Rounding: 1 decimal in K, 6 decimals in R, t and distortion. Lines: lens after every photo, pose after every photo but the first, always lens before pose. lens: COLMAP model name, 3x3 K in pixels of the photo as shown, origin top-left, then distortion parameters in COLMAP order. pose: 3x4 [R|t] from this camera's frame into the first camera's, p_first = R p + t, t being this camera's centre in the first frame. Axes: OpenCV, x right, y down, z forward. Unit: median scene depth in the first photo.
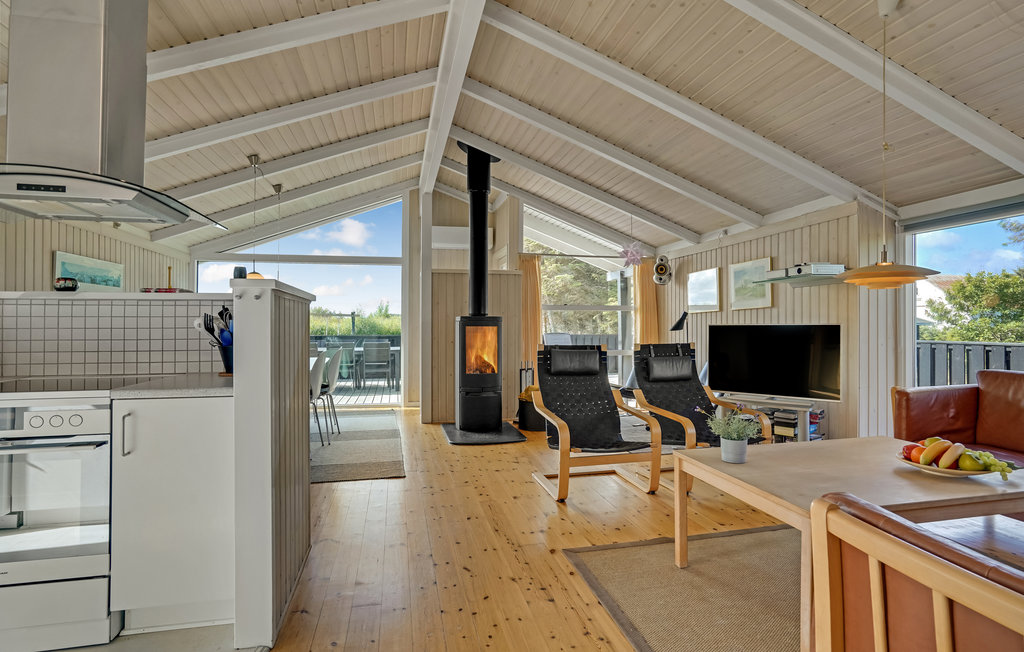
lens RADIAL K [[507.8, 0, 501.1], [0, 507.8, 329.3], [0, 0, 1]] dist [-0.042344, 0.007666]
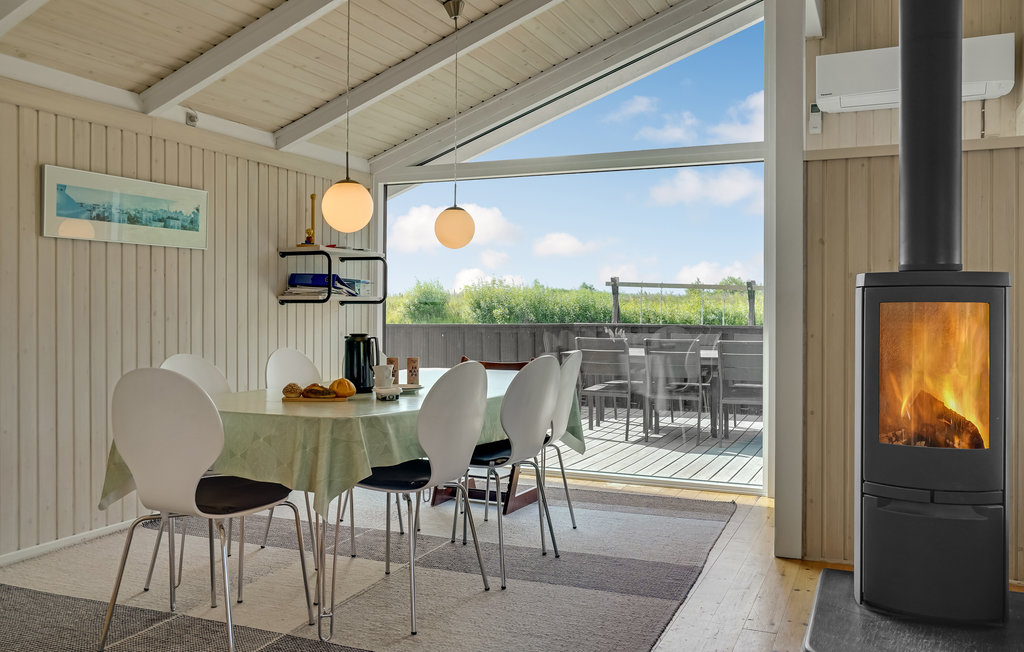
lens RADIAL K [[854.1, 0, 473.6], [0, 854.1, 314.6], [0, 0, 1]] dist [-0.040319, -0.022142]
pose [[0.798493, 0.010130, -0.601919, 0.045213], [-0.010338, 0.999942, 0.003115, 0.002467], [0.601916, 0.003735, 0.798551, 0.353333]]
